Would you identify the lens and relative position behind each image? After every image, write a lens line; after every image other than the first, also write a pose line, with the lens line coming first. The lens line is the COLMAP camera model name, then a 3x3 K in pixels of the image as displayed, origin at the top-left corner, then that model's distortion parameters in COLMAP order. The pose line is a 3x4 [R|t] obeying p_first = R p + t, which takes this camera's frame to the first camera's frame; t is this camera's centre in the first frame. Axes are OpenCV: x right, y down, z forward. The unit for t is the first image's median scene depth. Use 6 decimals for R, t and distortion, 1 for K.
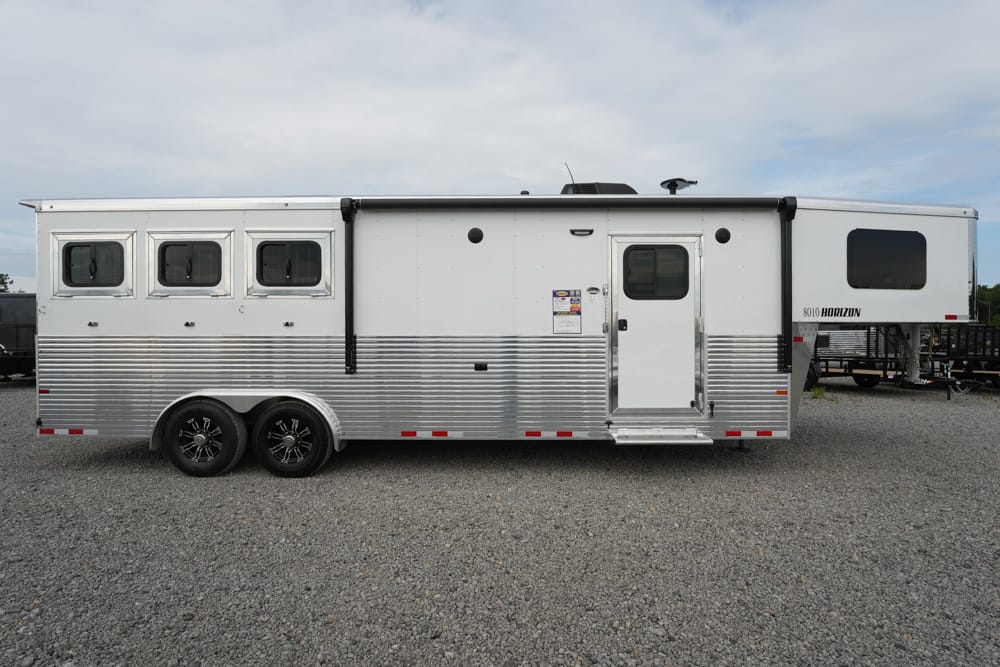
lens RADIAL K [[451.3, 0, 498.3], [0, 451.3, 336.4], [0, 0, 1]] dist [-0.022614, 0.000539]
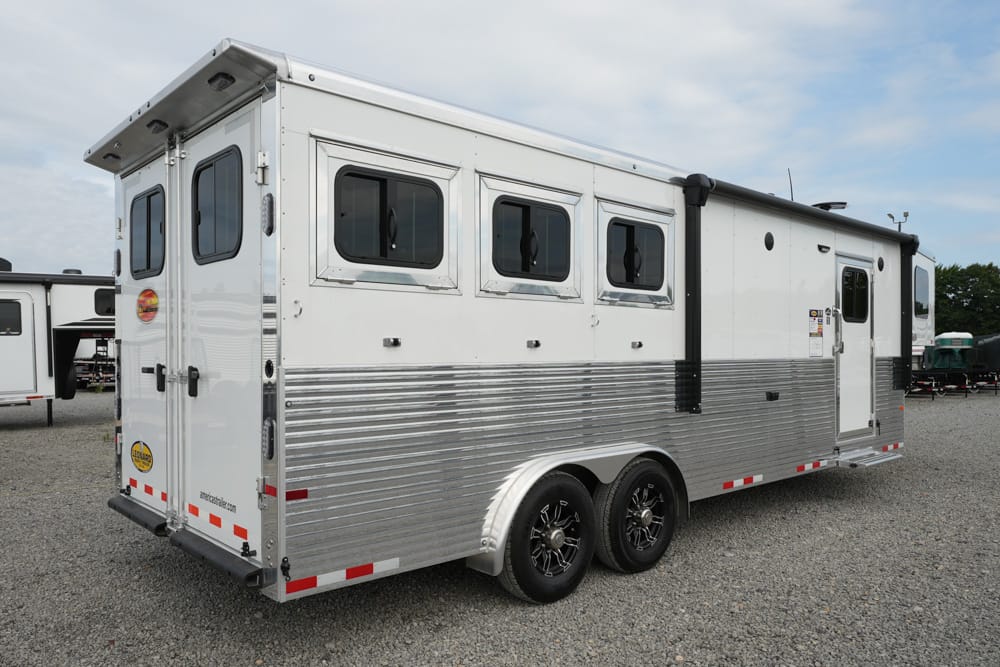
lens RADIAL K [[752.9, 0, 498.0], [0, 752.9, 358.9], [0, 0, 1]] dist [-0.006142, -0.005198]
pose [[0.731601, -0.007566, 0.681691, -1.386353], [0.004873, 0.999971, 0.005869, -0.013766], [-0.681716, -0.000972, 0.731617, 0.313128]]
